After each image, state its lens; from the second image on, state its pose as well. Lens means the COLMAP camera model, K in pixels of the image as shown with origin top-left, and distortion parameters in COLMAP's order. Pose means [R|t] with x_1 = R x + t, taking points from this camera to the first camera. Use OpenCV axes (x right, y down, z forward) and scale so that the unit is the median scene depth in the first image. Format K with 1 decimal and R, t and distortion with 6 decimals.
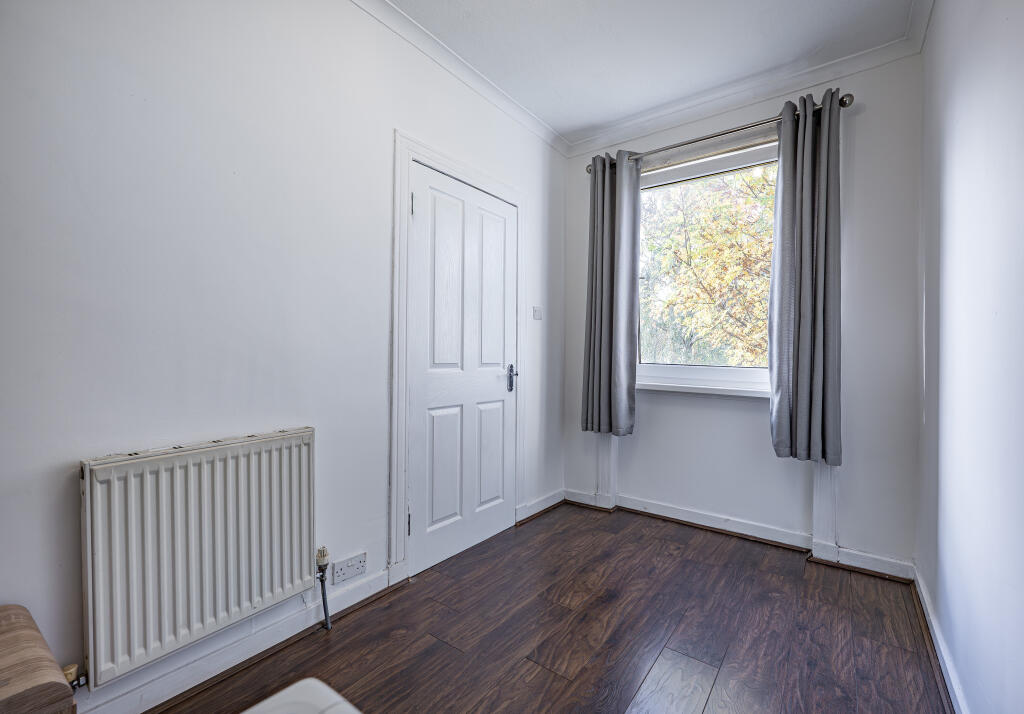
lens RADIAL K [[436.1, 0, 512.7], [0, 436.1, 356.9], [0, 0, 1]] dist [-0.000795, 0.000186]
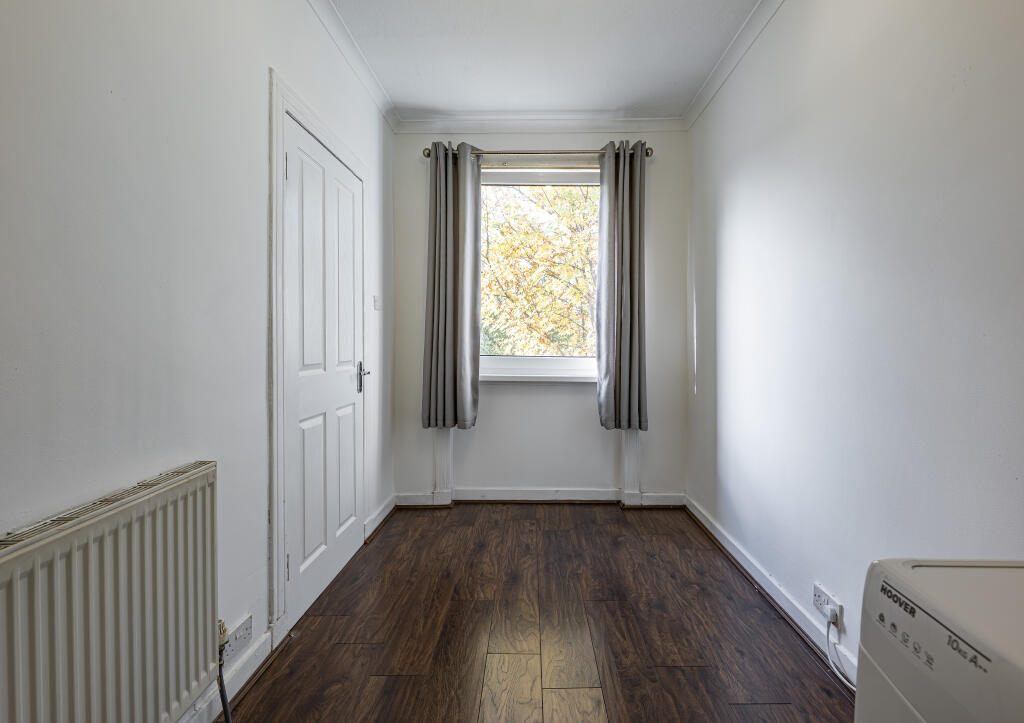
lens RADIAL K [[485.6, 0, 514.6], [0, 485.6, 347.7], [0, 0, 1]] dist [0.000227, -0.000082]
pose [[0.818311, -0.020150, 0.574423, -0.357830], [0.014505, 0.999791, 0.014409, -0.023164], [-0.574593, -0.003459, 0.818432, 0.028257]]
